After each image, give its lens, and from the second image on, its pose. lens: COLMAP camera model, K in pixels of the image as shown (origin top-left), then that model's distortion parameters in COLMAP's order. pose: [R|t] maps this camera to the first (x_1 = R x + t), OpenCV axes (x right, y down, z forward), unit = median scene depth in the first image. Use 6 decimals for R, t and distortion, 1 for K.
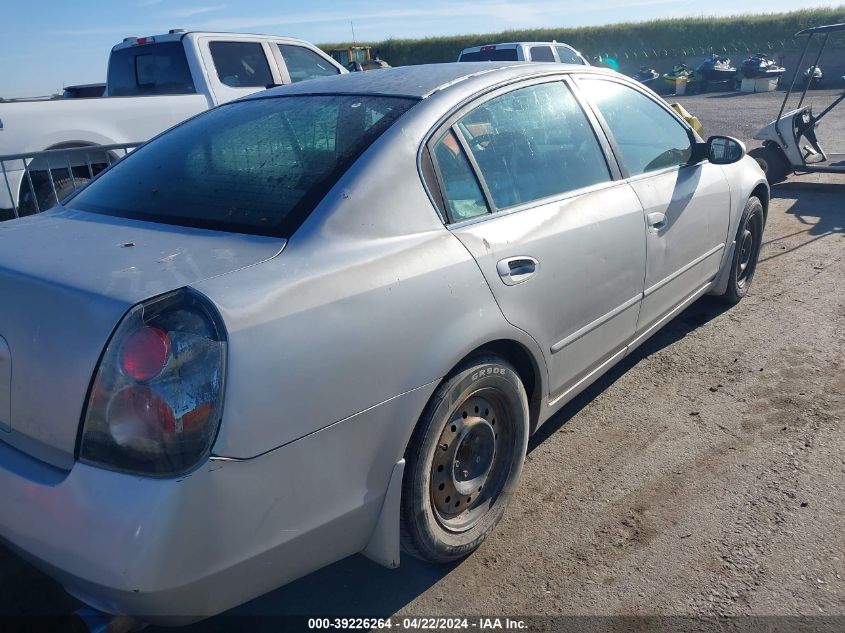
lens RADIAL K [[680.4, 0, 422.5], [0, 680.4, 316.5], [0, 0, 1]] dist [0.007735, 0.009480]
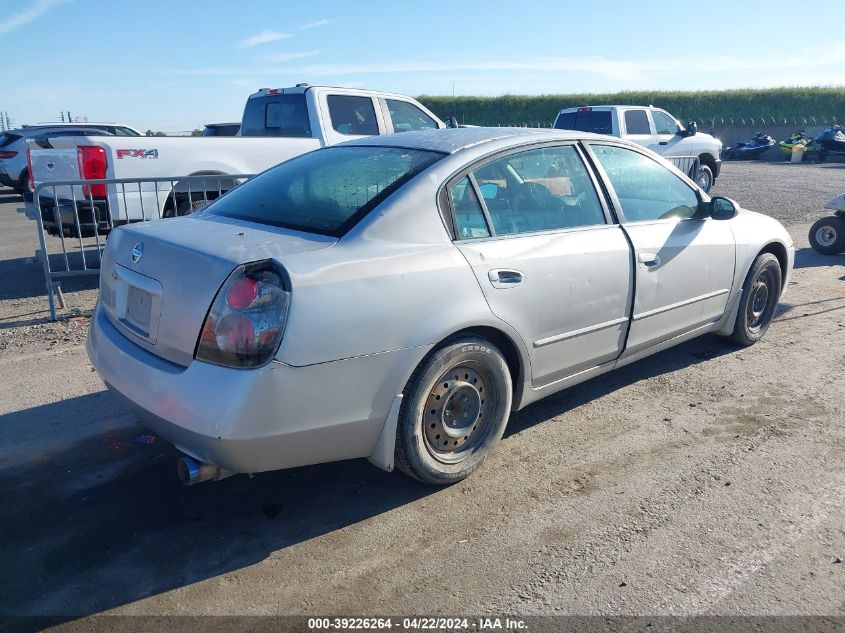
lens RADIAL K [[700.7, 0, 429.3], [0, 700.7, 309.8], [0, 0, 1]] dist [0.081439, -0.119230]
pose [[0.985827, 0.088756, -0.142362, 0.178398], [-0.100587, 0.991853, -0.078165, 0.111299], [0.134265, 0.091377, 0.986724, -0.387188]]
